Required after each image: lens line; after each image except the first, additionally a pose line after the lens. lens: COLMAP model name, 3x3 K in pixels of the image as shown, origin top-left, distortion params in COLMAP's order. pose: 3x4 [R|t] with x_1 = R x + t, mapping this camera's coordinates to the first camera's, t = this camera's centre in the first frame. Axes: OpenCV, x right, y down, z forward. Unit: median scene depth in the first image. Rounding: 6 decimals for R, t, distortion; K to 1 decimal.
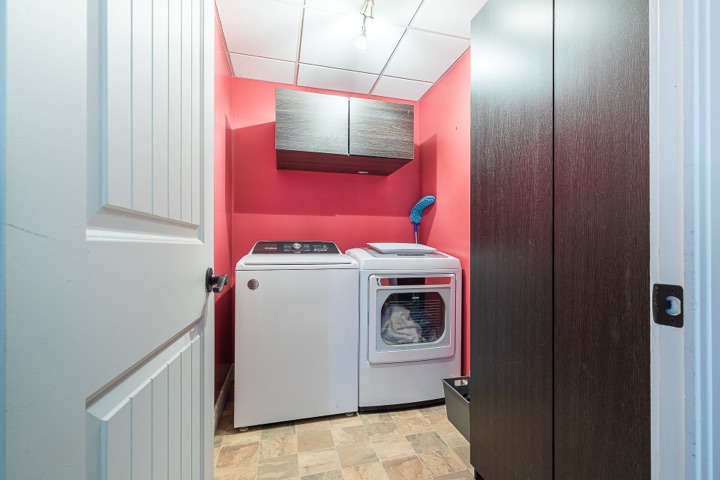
lens RADIAL K [[349.1, 0, 384.2], [0, 349.1, 246.5], [0, 0, 1]] dist [0.003899, -0.000041]
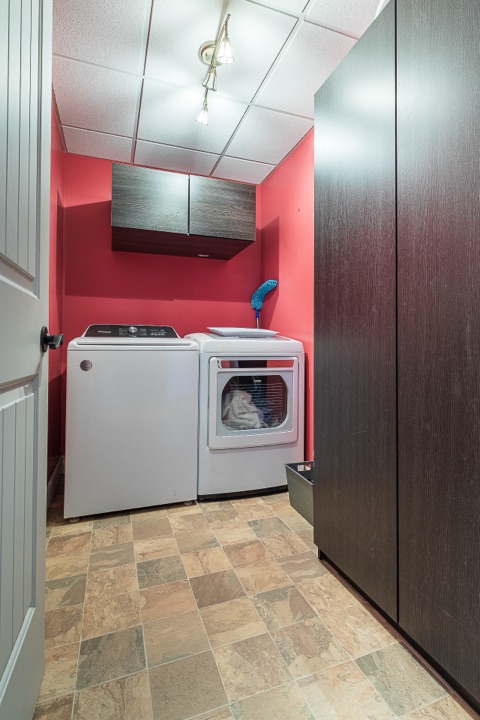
lens RADIAL K [[371.5, 0, 239.7], [0, 371.5, 359.8], [0, 0, 1]] dist [0.004302, -0.000290]
pose [[0.998642, 0.004542, 0.051894, -0.013602], [-0.003577, 0.999820, -0.018659, 0.113177], [-0.051969, 0.018448, 0.998478, -0.025937]]
